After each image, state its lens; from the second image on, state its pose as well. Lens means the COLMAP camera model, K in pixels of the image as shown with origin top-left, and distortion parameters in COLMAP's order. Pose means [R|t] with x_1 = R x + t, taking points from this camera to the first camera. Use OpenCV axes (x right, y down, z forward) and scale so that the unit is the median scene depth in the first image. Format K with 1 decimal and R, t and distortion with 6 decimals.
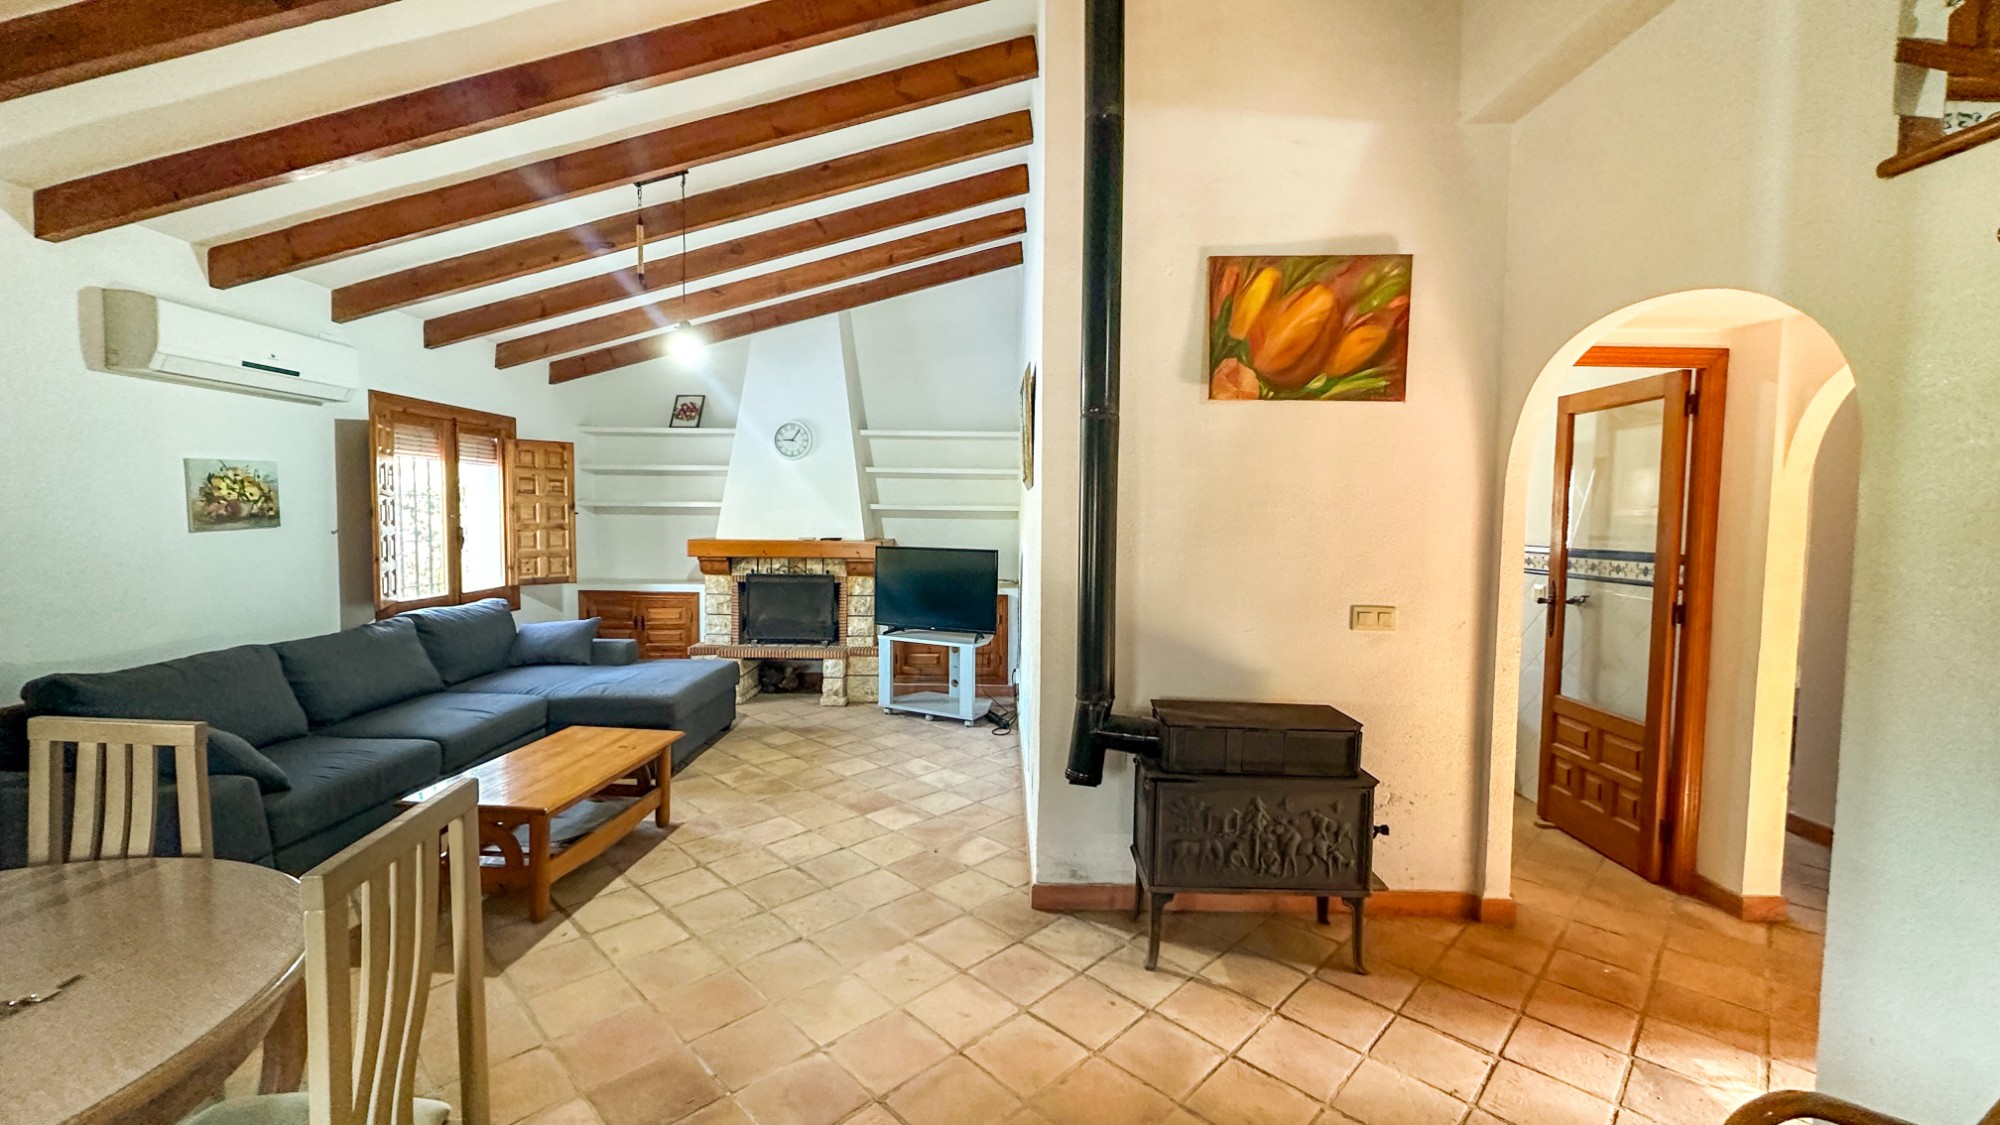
lens RADIAL K [[795.8, 0, 1000.3], [0, 795.8, 558.4], [0, 0, 1]] dist [-0.000381, 0.000519]
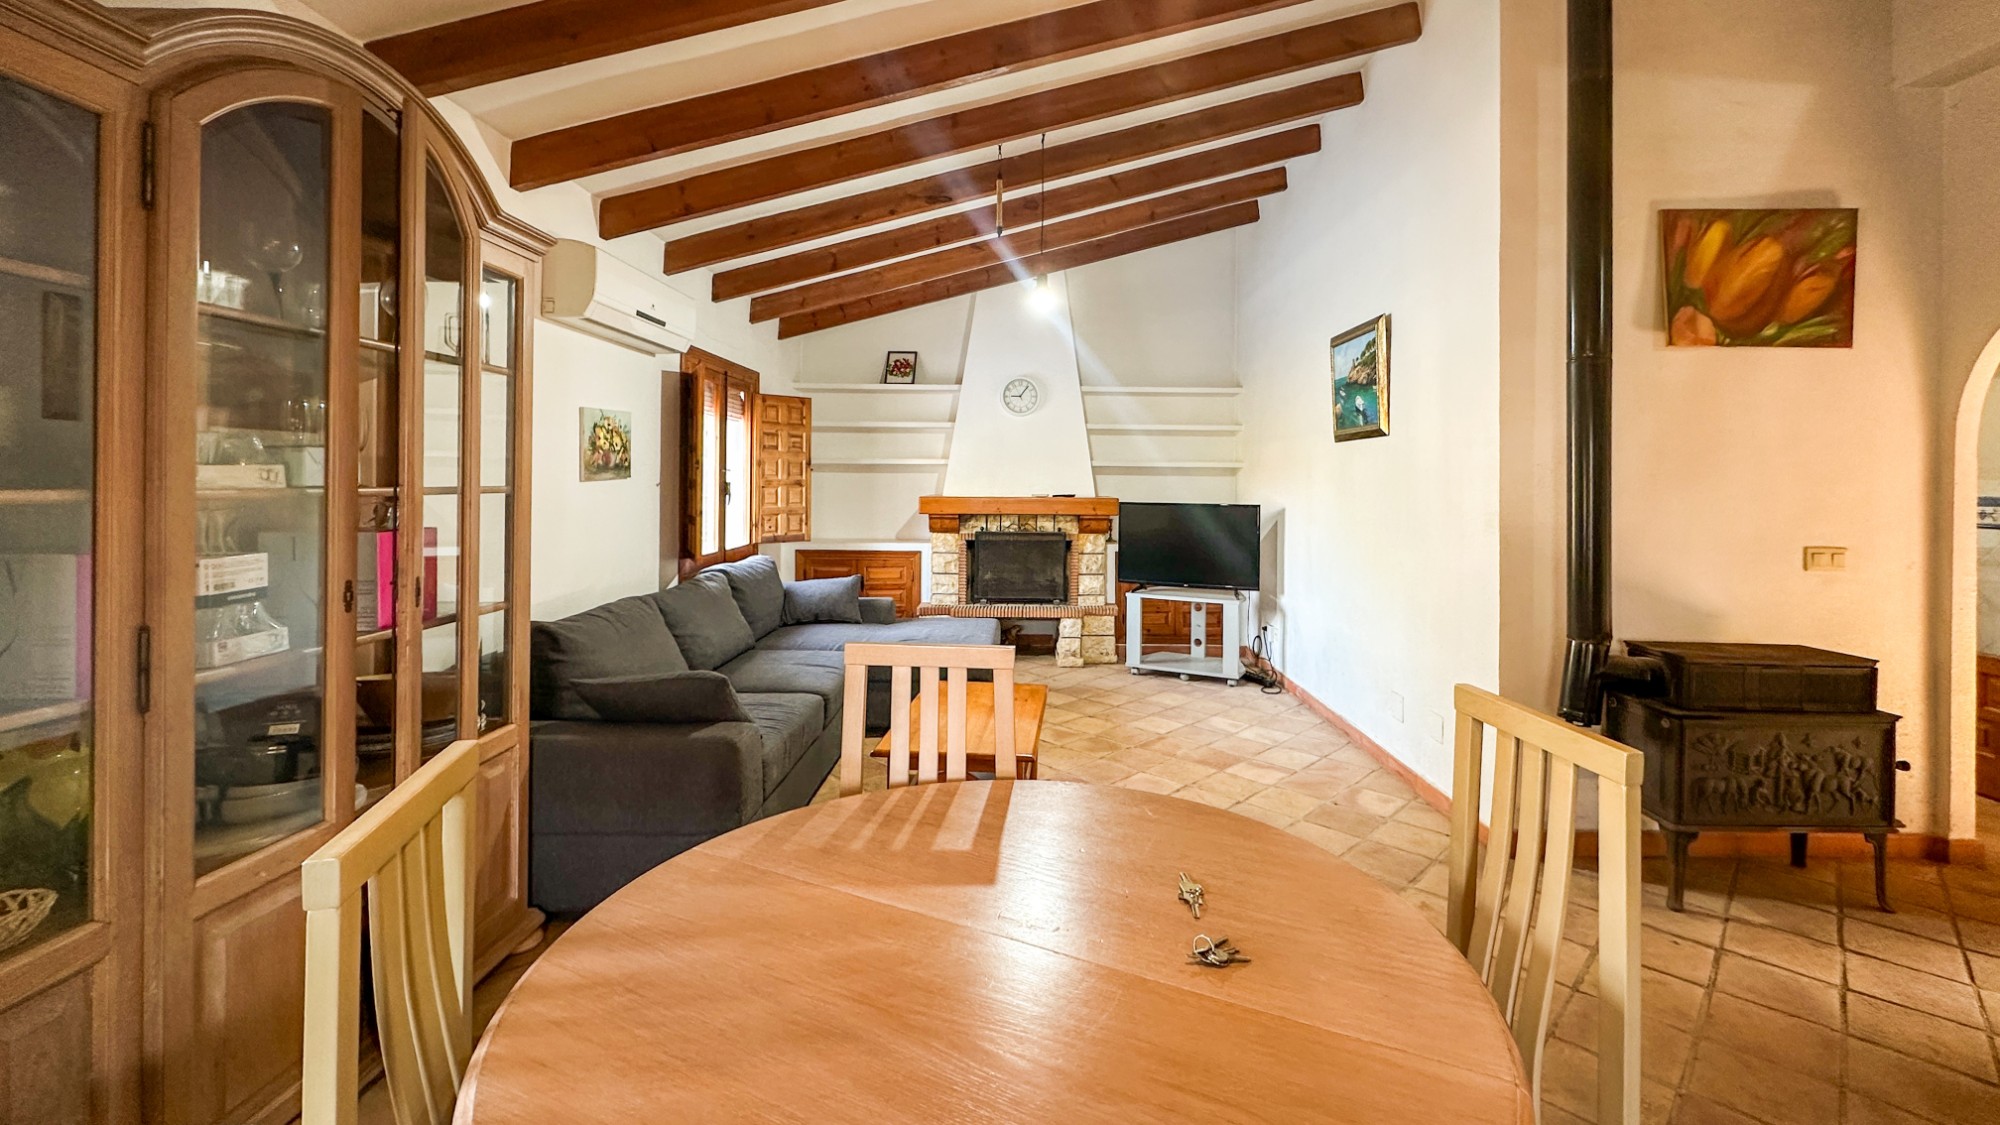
lens RADIAL K [[826.9, 0, 1009.2], [0, 826.9, 484.6], [0, 0, 1]] dist [0.000158, 0.000244]
pose [[0.999755, -0.002518, 0.022001, -0.488963], [0.003703, 0.998535, -0.053984, 0.026834], [-0.021833, 0.054052, 0.998299, -0.031476]]
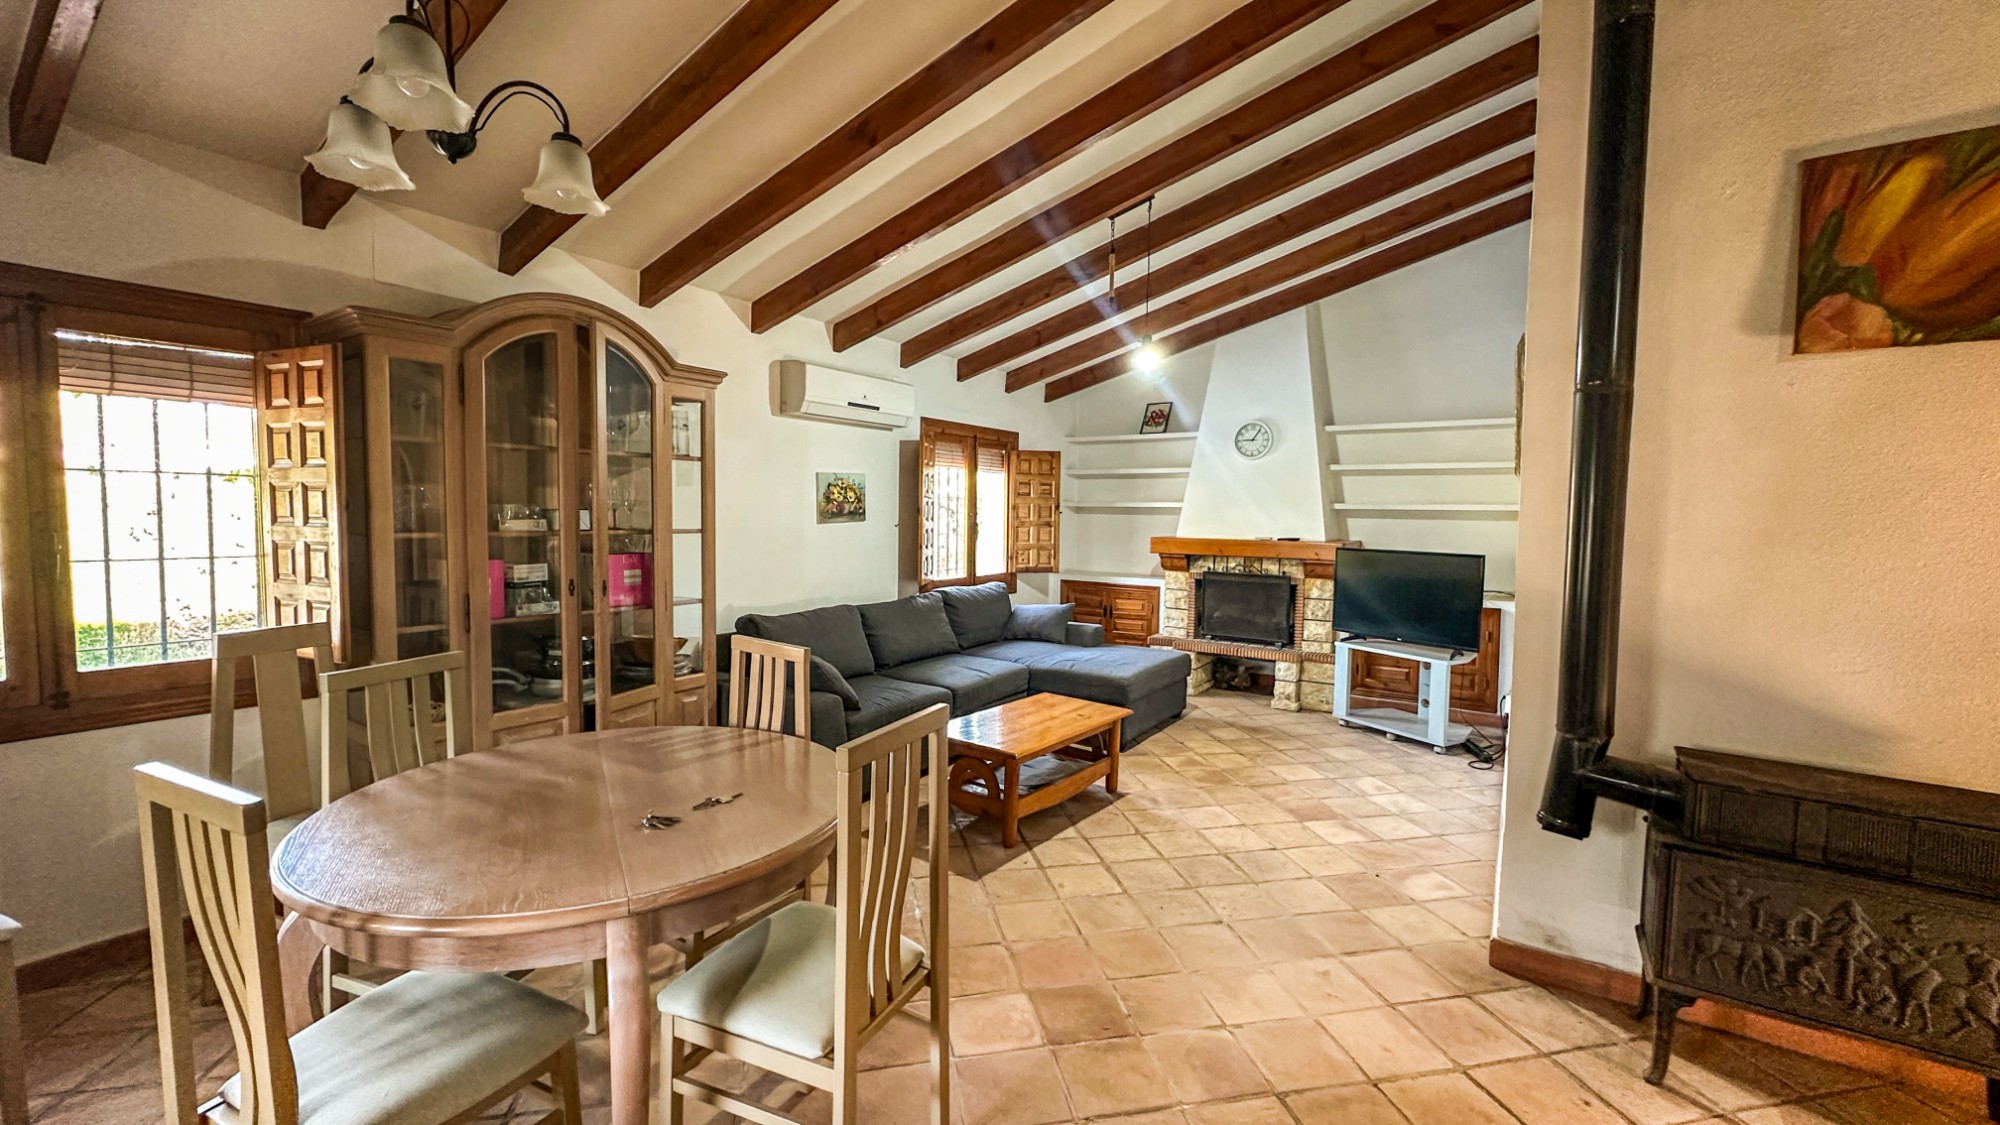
lens RADIAL K [[795.8, 0, 1000.3], [0, 795.8, 558.4], [0, 0, 1]] dist [-0.000381, 0.000519]
pose [[0.835242, 0.032561, -0.548917, 0.046386], [-0.034948, 0.999370, 0.006103, 0.008966], [0.548770, 0.014086, 0.835854, -0.018314]]
